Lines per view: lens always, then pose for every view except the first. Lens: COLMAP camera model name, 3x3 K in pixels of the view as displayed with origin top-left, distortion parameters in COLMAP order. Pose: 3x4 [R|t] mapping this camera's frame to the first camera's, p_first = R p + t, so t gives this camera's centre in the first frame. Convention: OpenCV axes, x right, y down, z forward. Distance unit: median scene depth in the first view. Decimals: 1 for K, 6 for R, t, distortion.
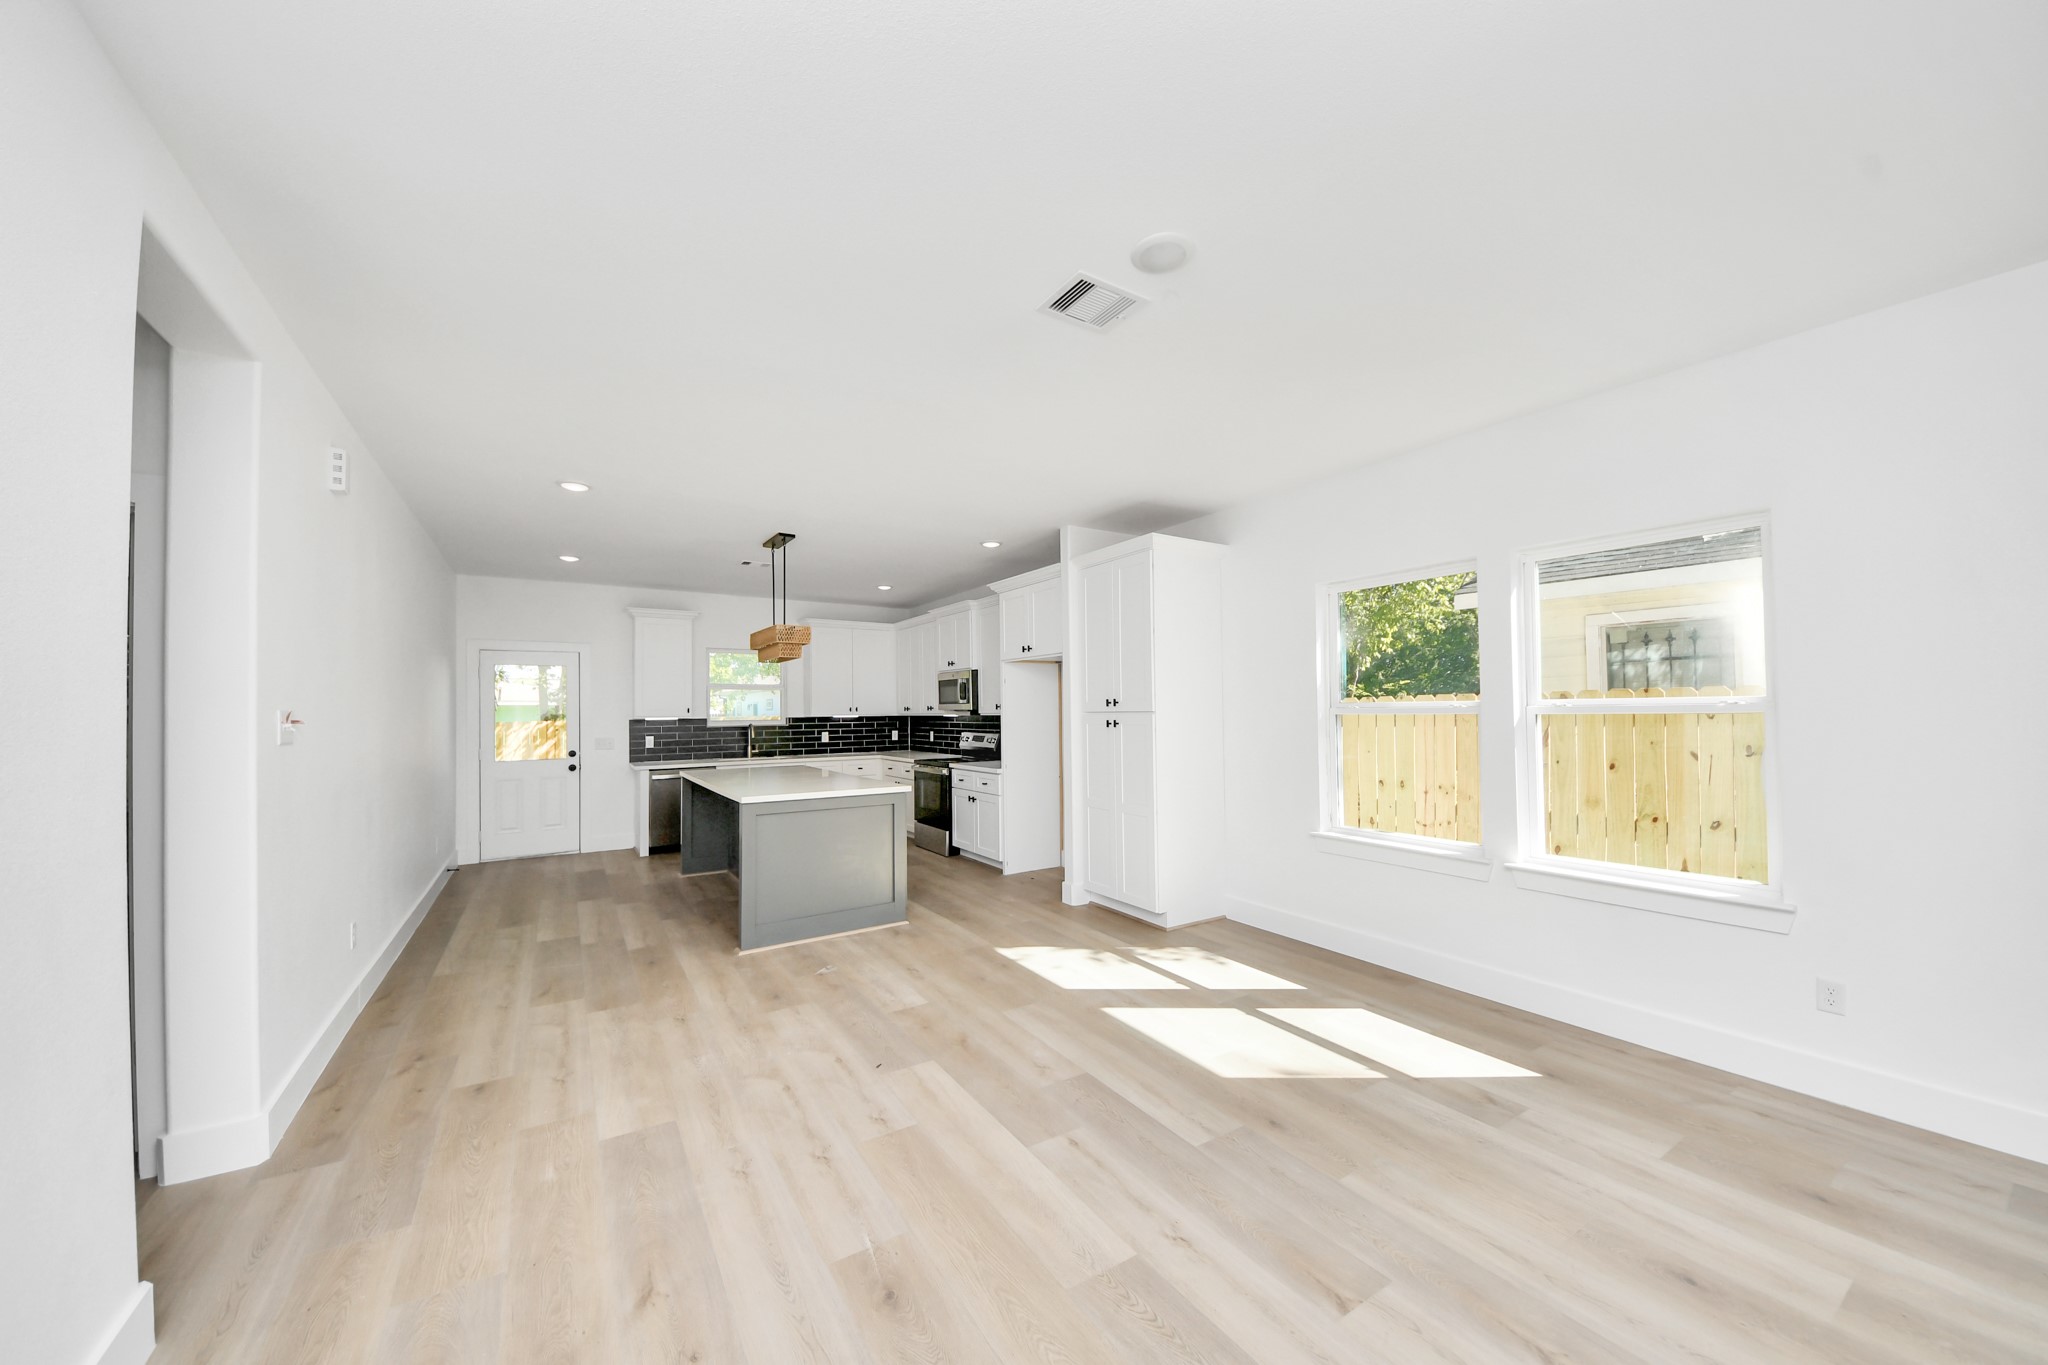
lens RADIAL K [[723.0, 0, 1013.4], [0, 723.0, 697.1], [0, 0, 1]] dist [0.019763, -0.013854]
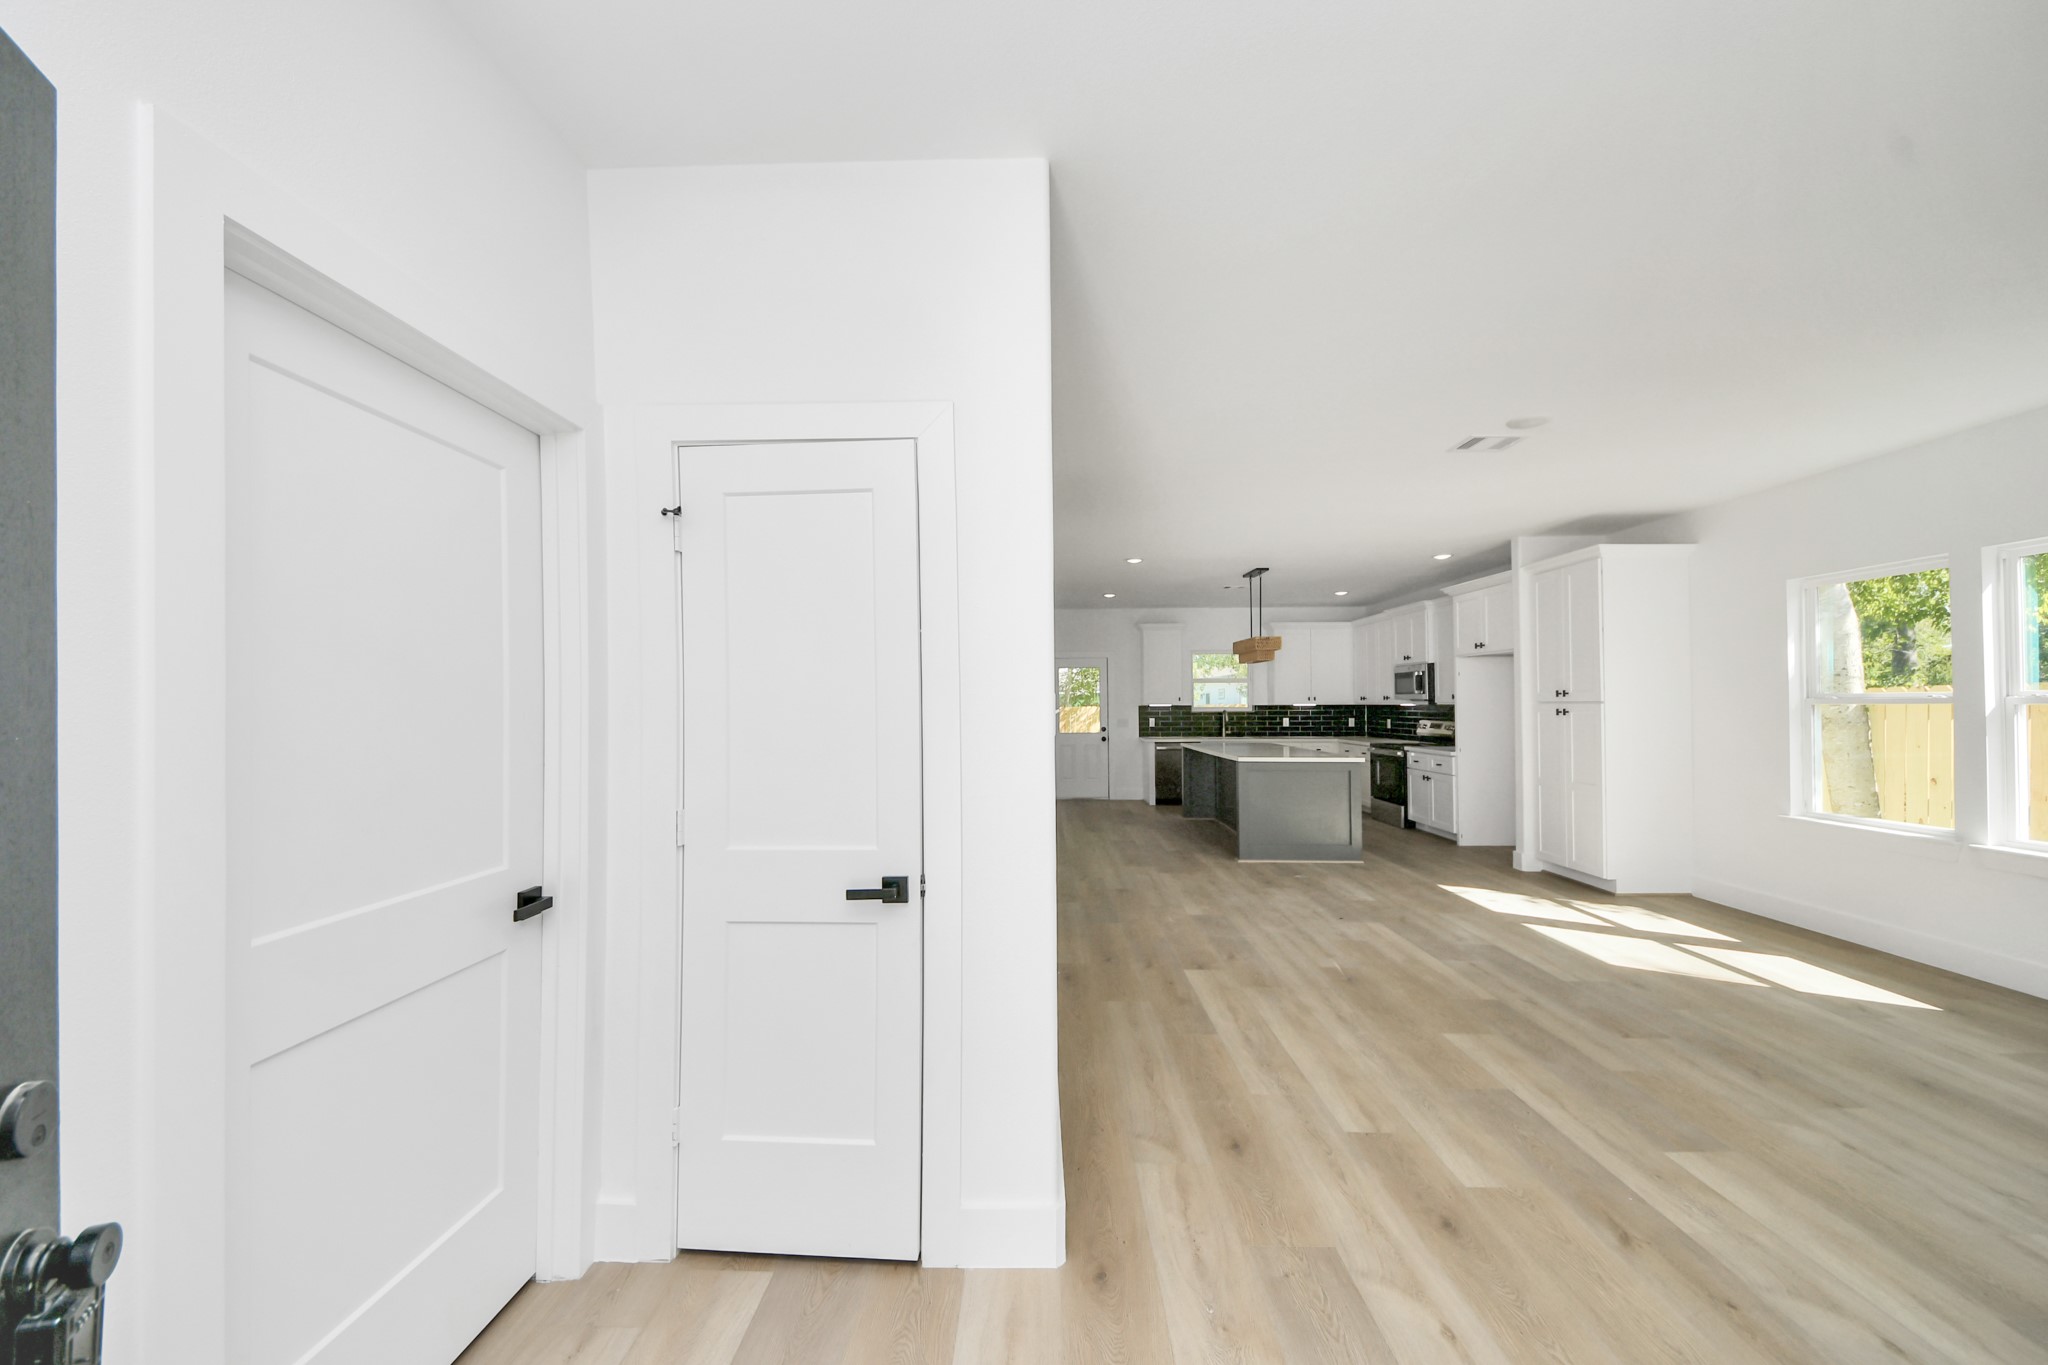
lens RADIAL K [[748.9, 0, 1006.5], [0, 748.9, 692.0], [0, 0, 1]] dist [0.051276, -0.028259]
pose [[0.829940, -0.002201, -0.557849, 0.076650], [0.006711, 0.999959, 0.006038, -0.007417], [0.557813, -0.008755, 0.829921, -0.447473]]
